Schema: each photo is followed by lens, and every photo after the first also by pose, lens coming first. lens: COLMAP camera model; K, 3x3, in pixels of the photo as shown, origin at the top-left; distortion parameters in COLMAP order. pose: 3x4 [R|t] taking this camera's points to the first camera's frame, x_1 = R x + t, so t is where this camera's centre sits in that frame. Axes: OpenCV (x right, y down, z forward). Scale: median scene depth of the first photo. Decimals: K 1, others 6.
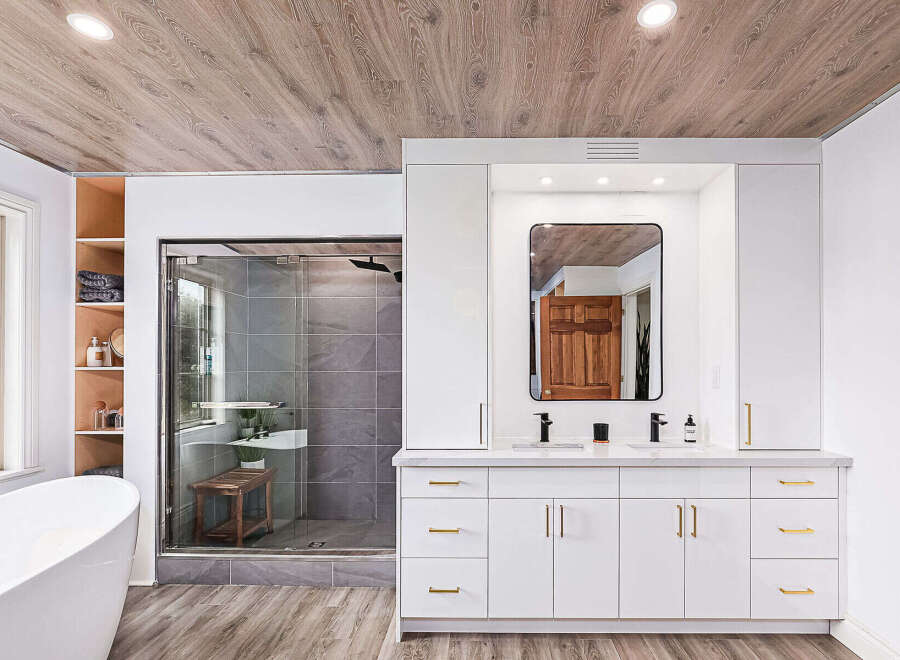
lens RADIAL K [[456.4, 0, 451.1], [0, 456.4, 362.2], [0, 0, 1]] dist [-0.001986, -0.000495]
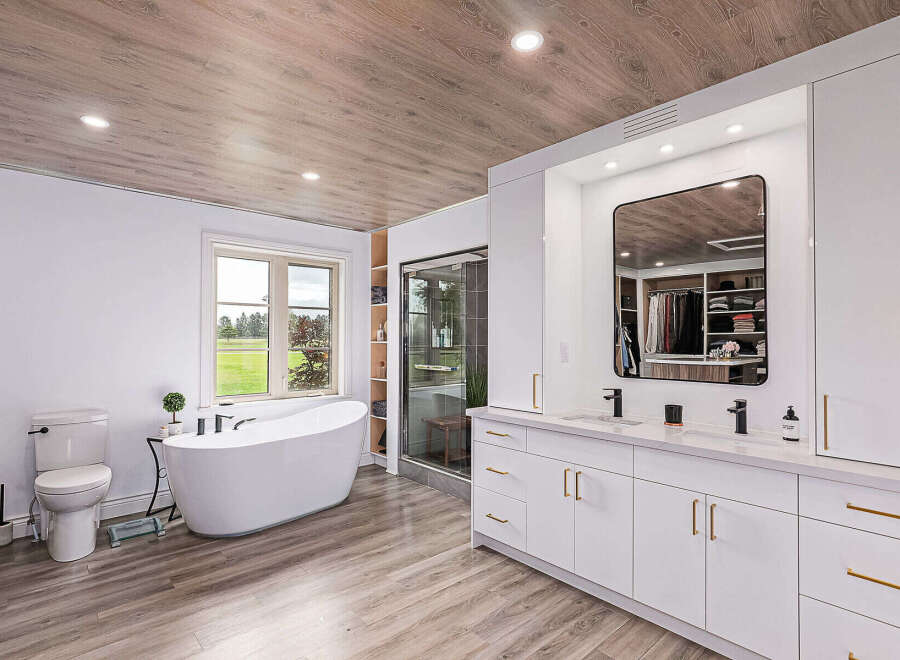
lens RADIAL K [[470.0, 0, 450.0], [0, 470.0, 330.0], [0, 0, 1]] dist [0.025351, 0.000468]
pose [[0.671343, -0.011813, -0.741053, 0.736501], [-0.002678, 0.999828, -0.018363, -0.000341], [0.741142, 0.014312, 0.671196, 0.006895]]
